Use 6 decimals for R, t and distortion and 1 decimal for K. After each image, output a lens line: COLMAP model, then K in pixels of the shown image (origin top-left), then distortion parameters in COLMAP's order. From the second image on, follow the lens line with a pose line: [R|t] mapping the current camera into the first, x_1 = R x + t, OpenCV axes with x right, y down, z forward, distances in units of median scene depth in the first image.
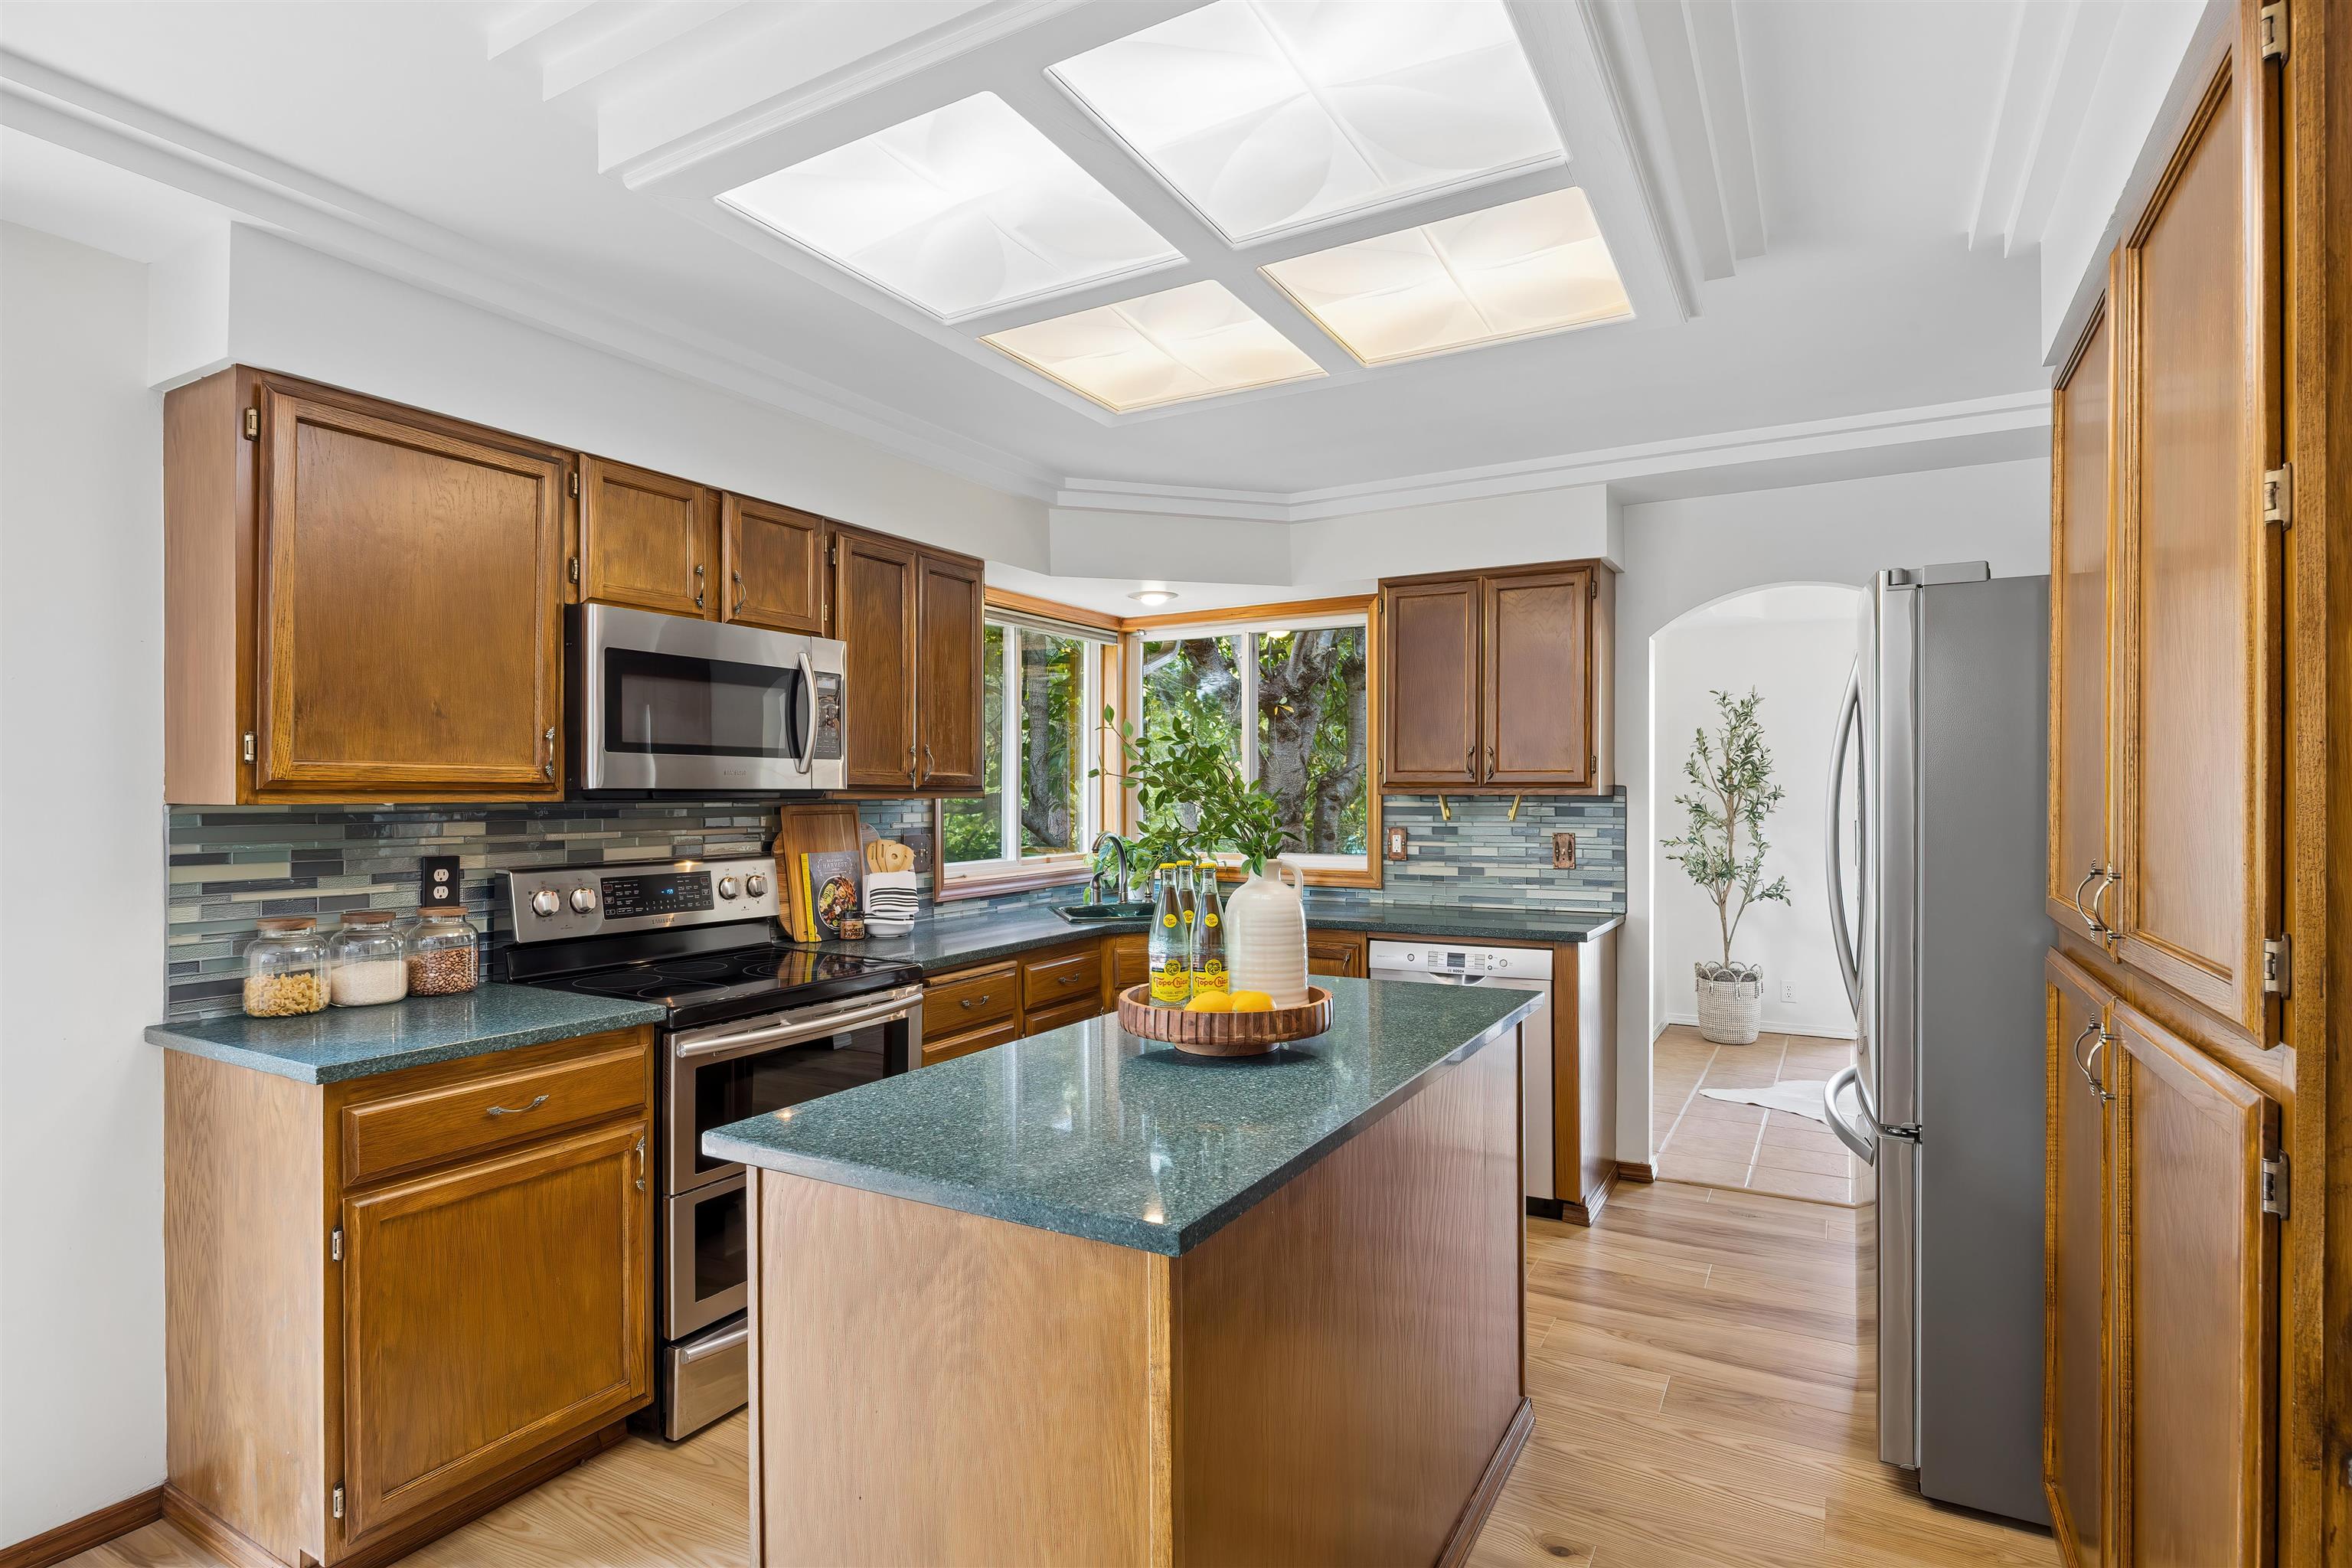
lens RADIAL K [[1172.6, 0, 1177.0], [0, 1172.6, 792.1], [0, 0, 1]] dist [-0.001548, 0.000844]
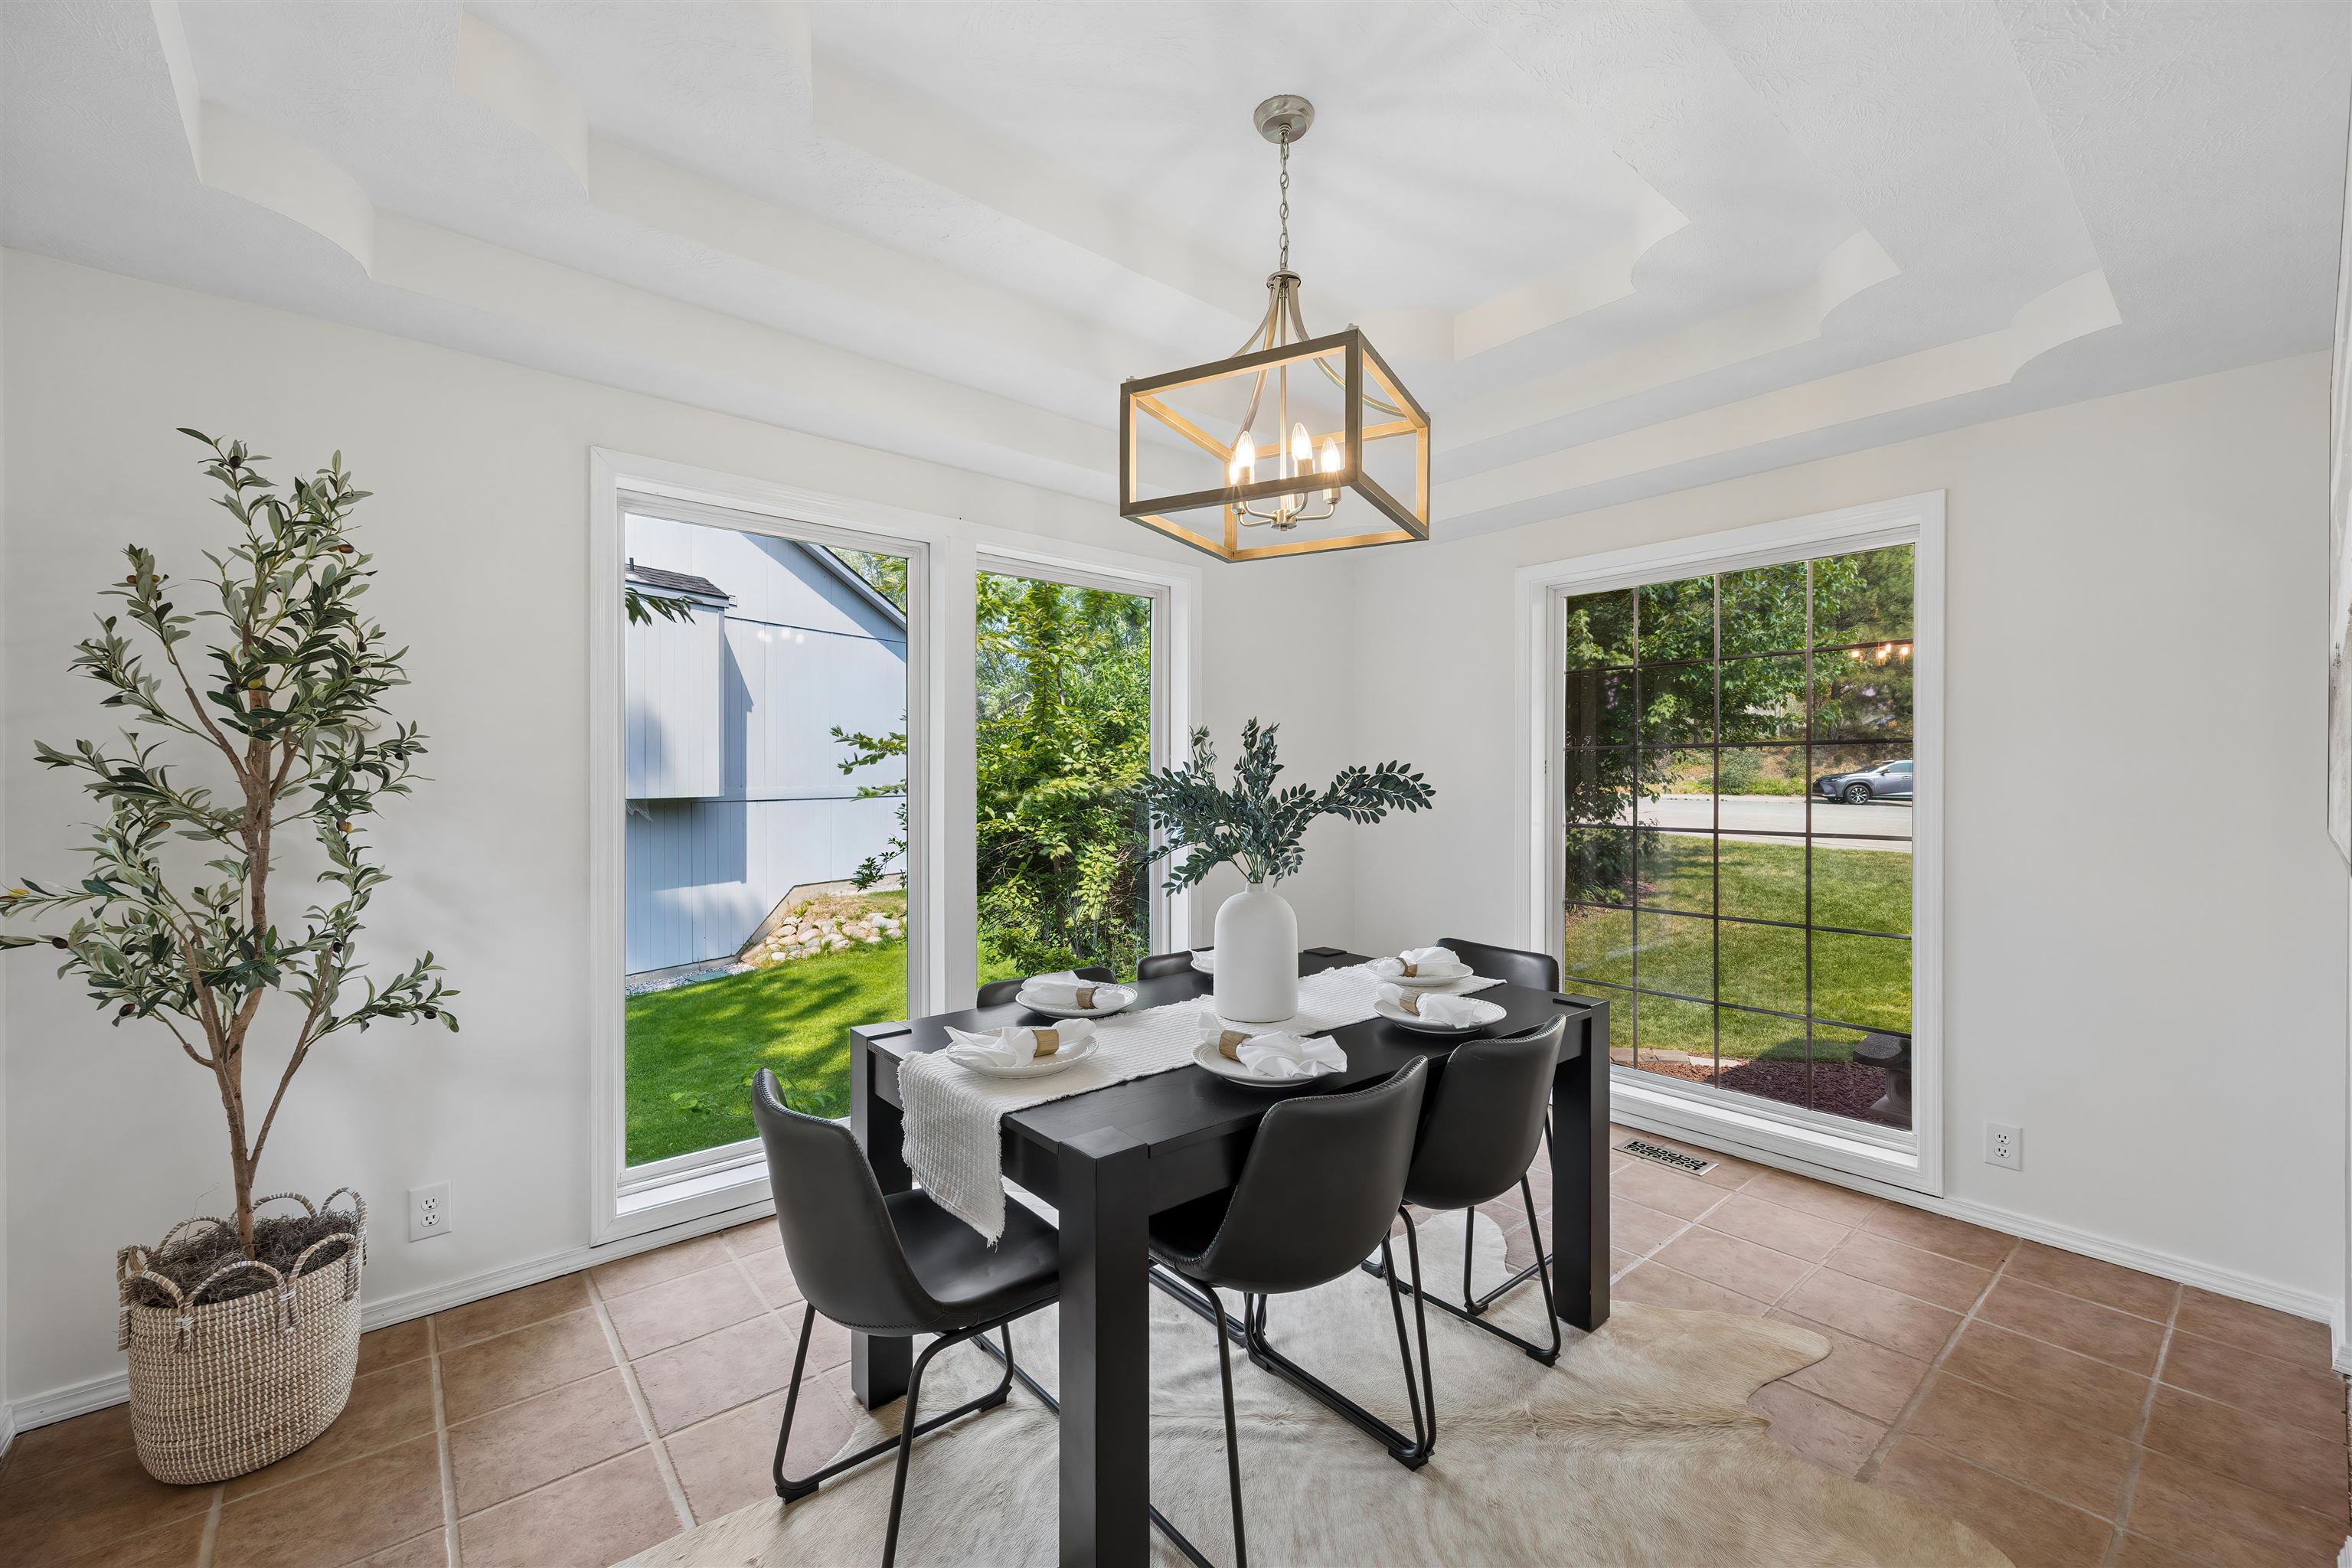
lens RADIAL K [[891.0, 0, 1178.3], [0, 891.0, 780.8], [0, 0, 1]] dist [-0.008225, -0.000506]
pose [[0.308230, -0.001533, 0.951311, 0.486874], [-0.004450, 0.999985, 0.003053, 0.018806], [-0.951301, -0.005175, 0.308219, 1.045242]]
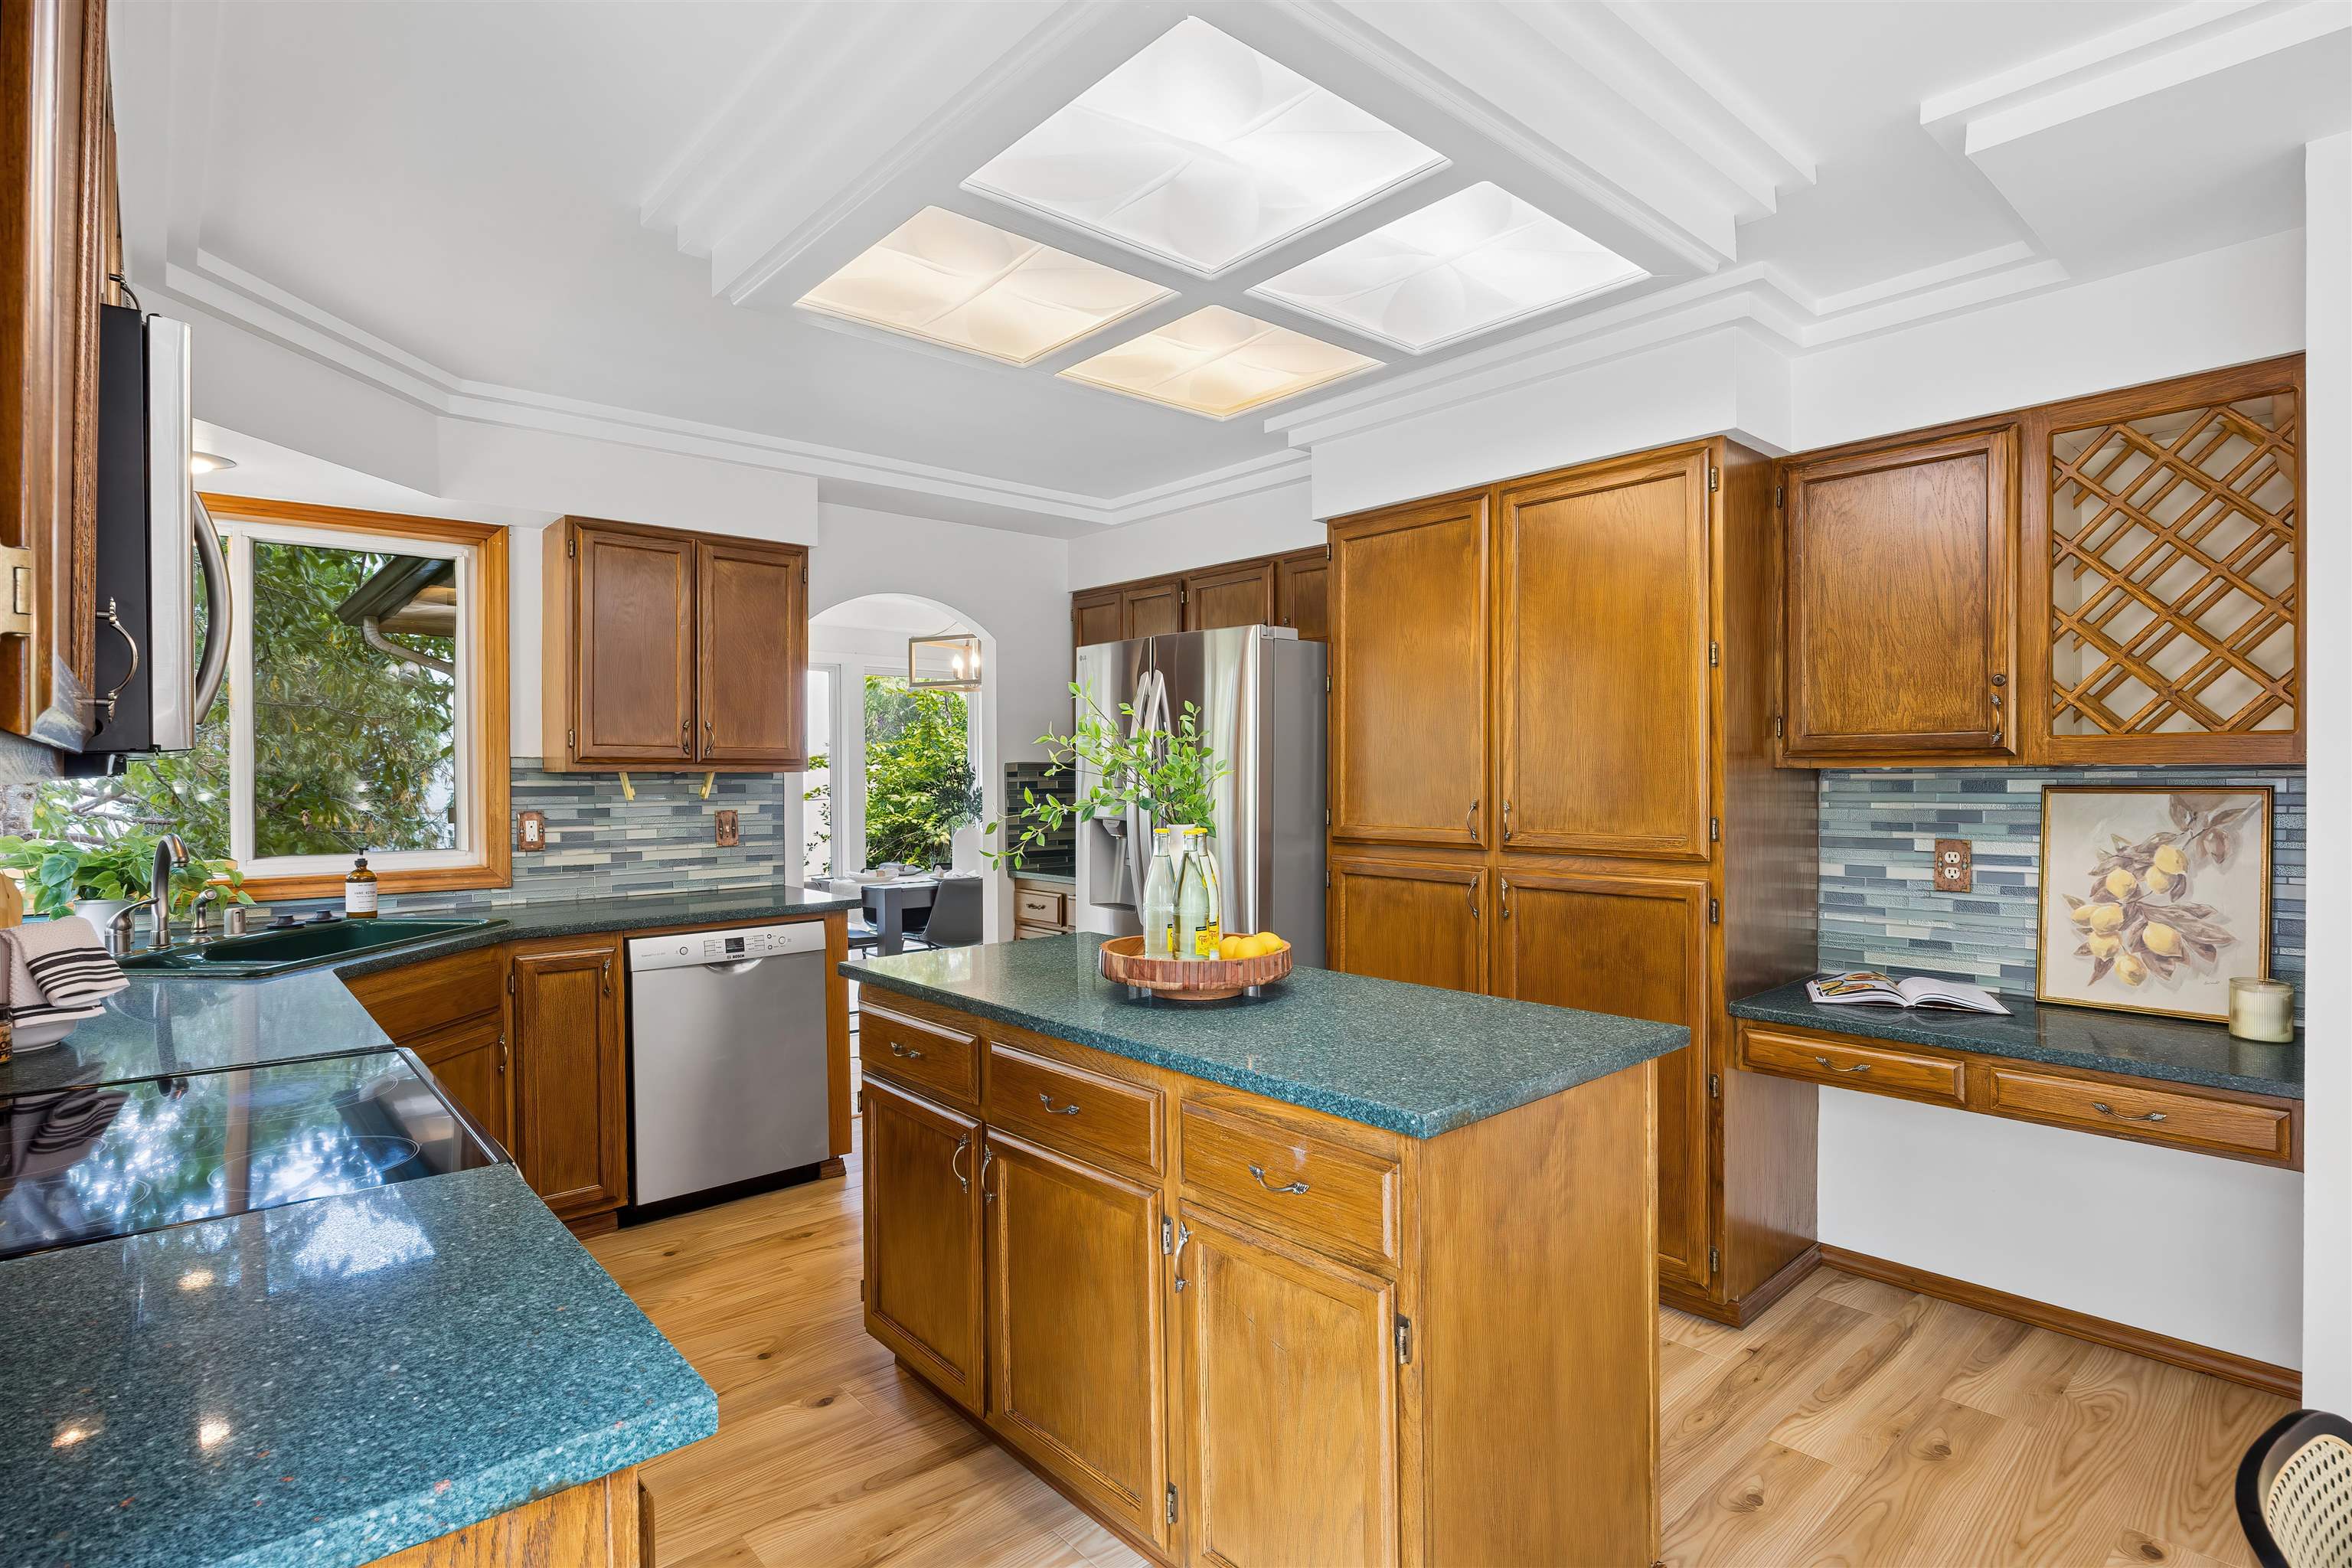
lens RADIAL K [[1172.6, 0, 1165.8], [0, 1172.6, 767.0], [0, 0, 1]] dist [-0.001548, 0.000844]
pose [[0.322414, 0.006705, 0.946575, -0.521199], [0.002356, 0.999966, -0.007886, 0.007051], [-0.946596, 0.004773, 0.322387, 0.345887]]
